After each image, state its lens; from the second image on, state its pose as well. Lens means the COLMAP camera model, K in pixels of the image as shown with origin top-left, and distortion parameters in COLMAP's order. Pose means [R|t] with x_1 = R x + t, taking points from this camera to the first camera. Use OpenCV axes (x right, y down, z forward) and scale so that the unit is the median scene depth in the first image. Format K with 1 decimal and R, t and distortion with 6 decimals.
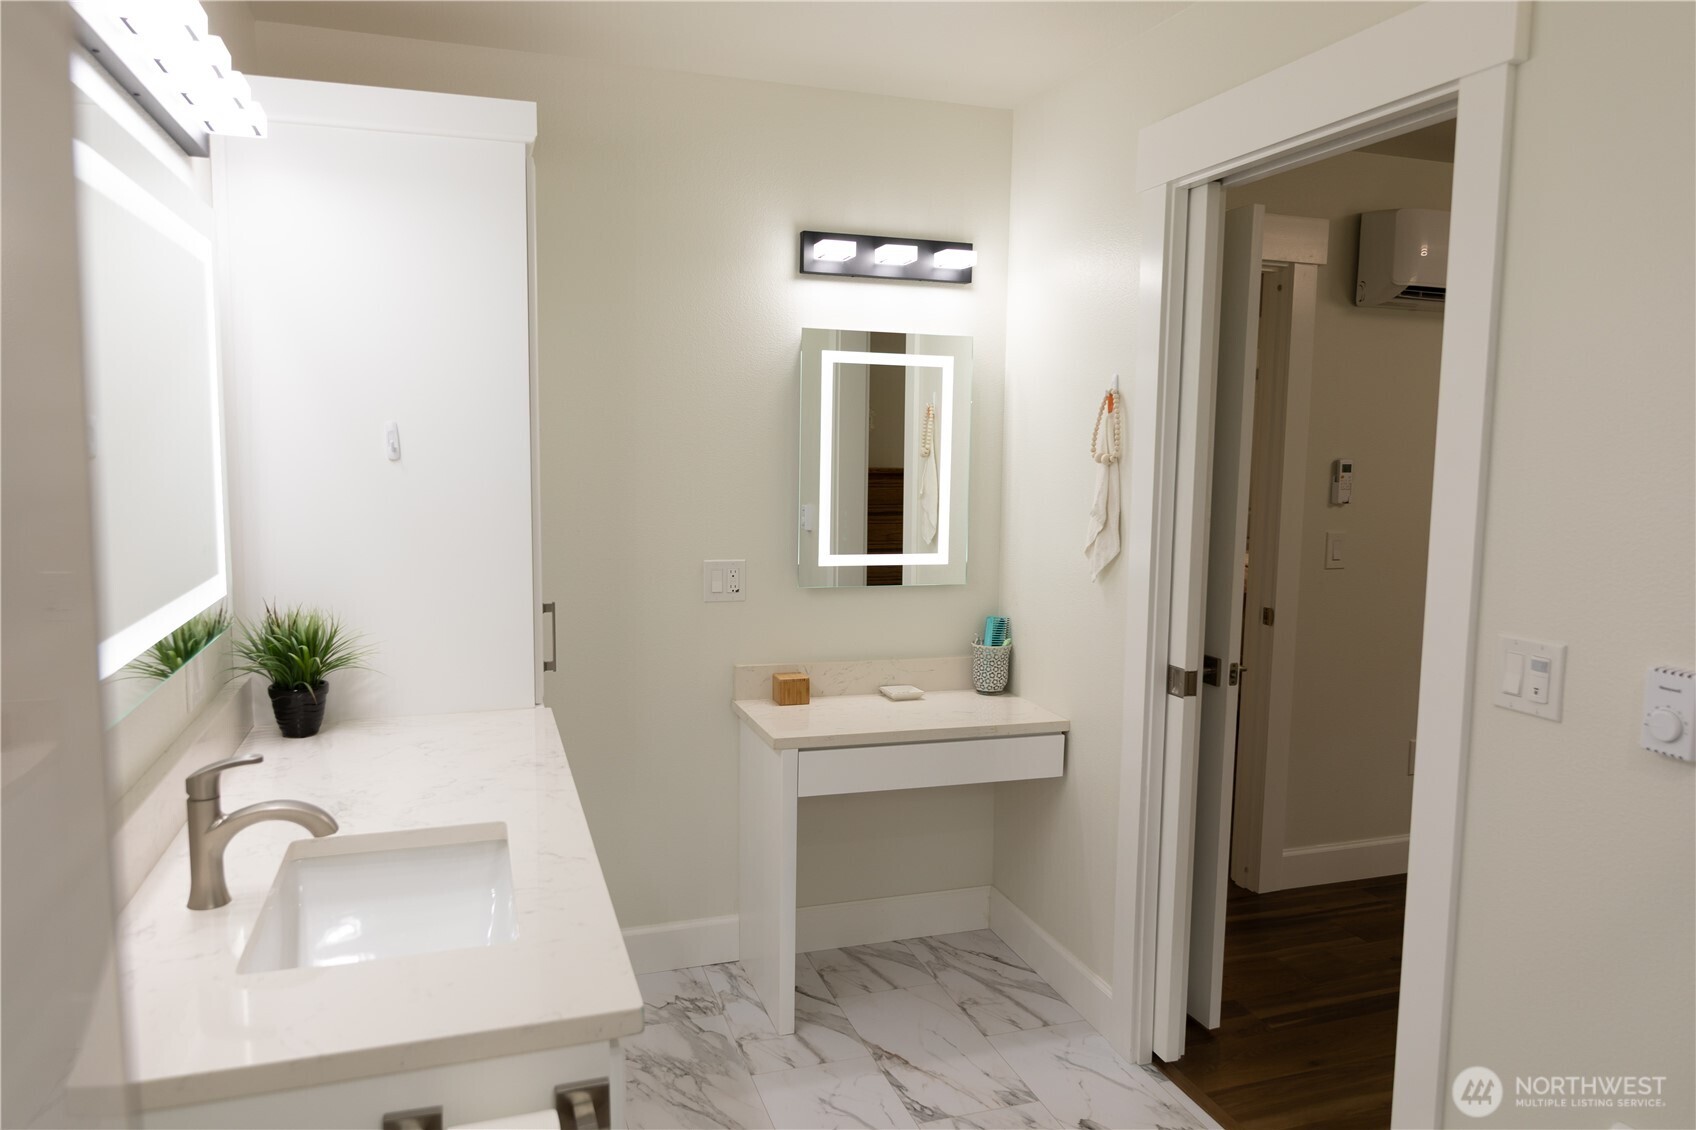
lens RADIAL K [[1160.5, 0, 849.1], [0, 1160.5, 564.2], [0, 0, 1]] dist [0.005615, -0.007535]
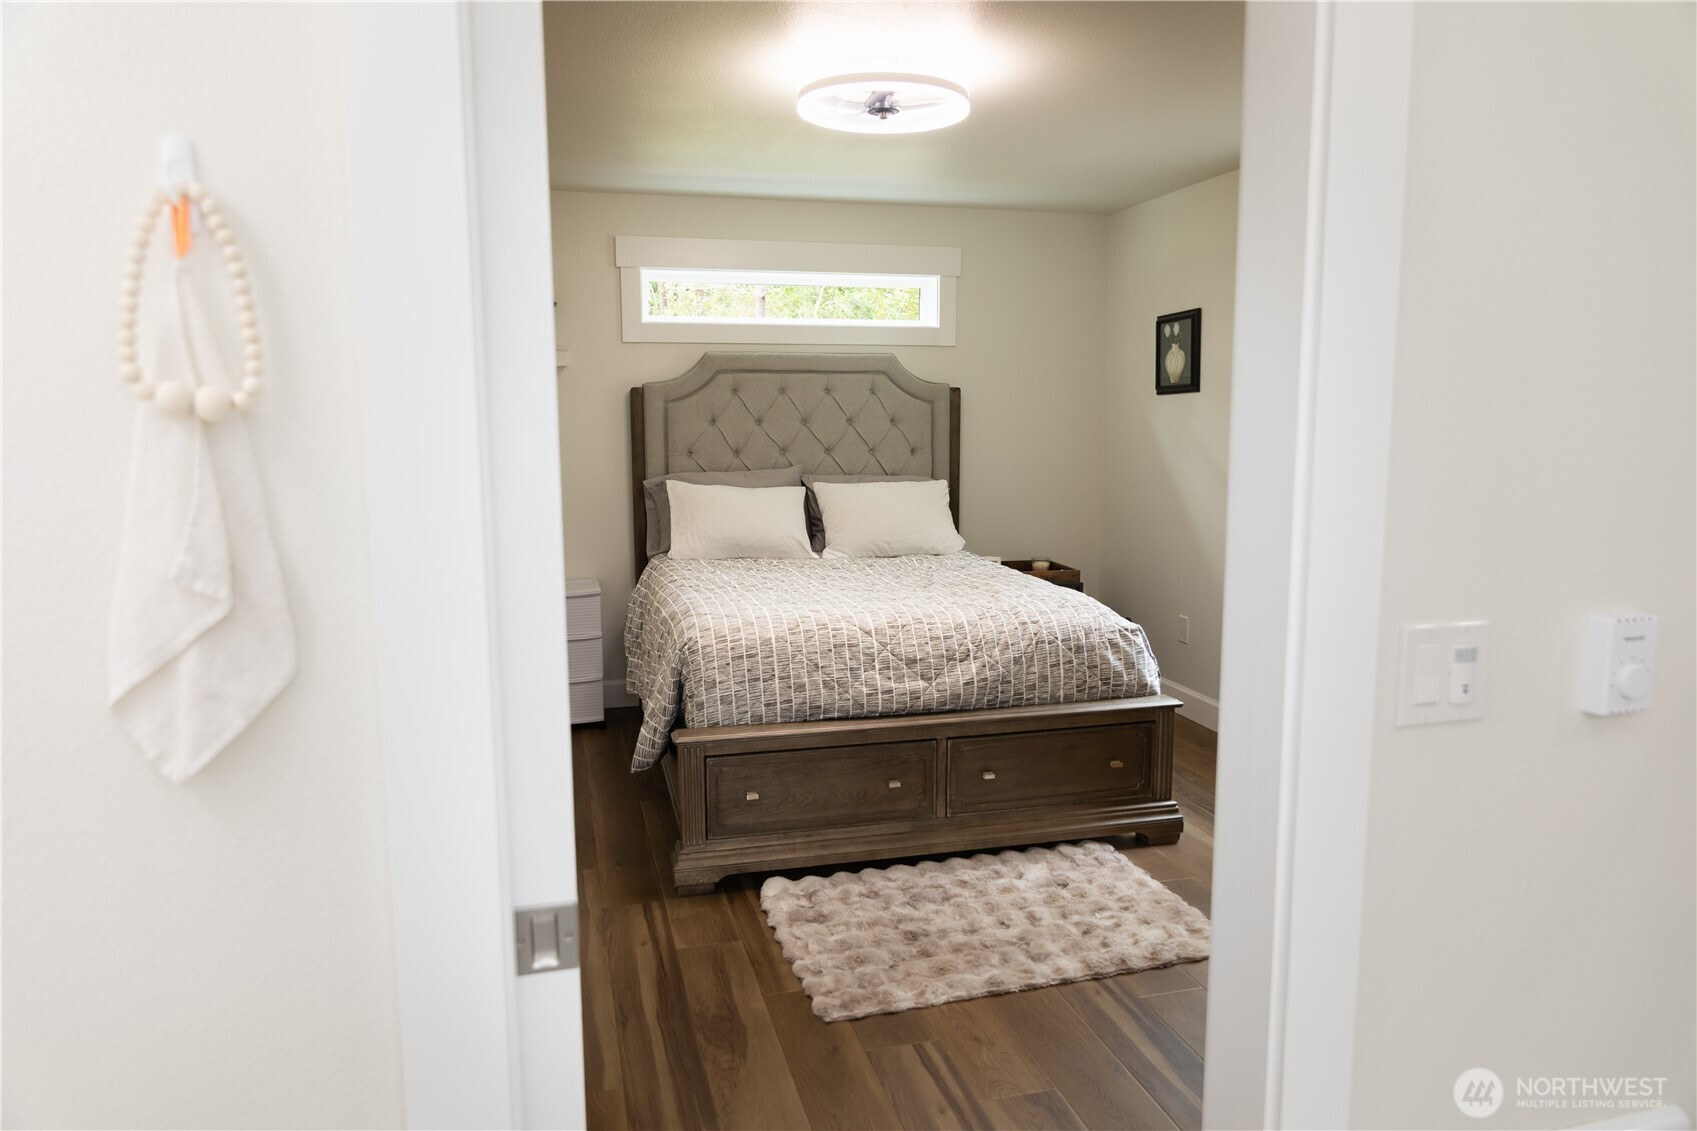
lens RADIAL K [[1161.1, 0, 823.8], [0, 1161.1, 561.3], [0, 0, 1]] dist [0.005615, -0.007535]
pose [[0.071021, -0.142149, 0.987294, -0.121479], [0.115781, 0.984278, 0.133386, -0.090631], [-0.990733, 0.104836, 0.086362, 1.028710]]
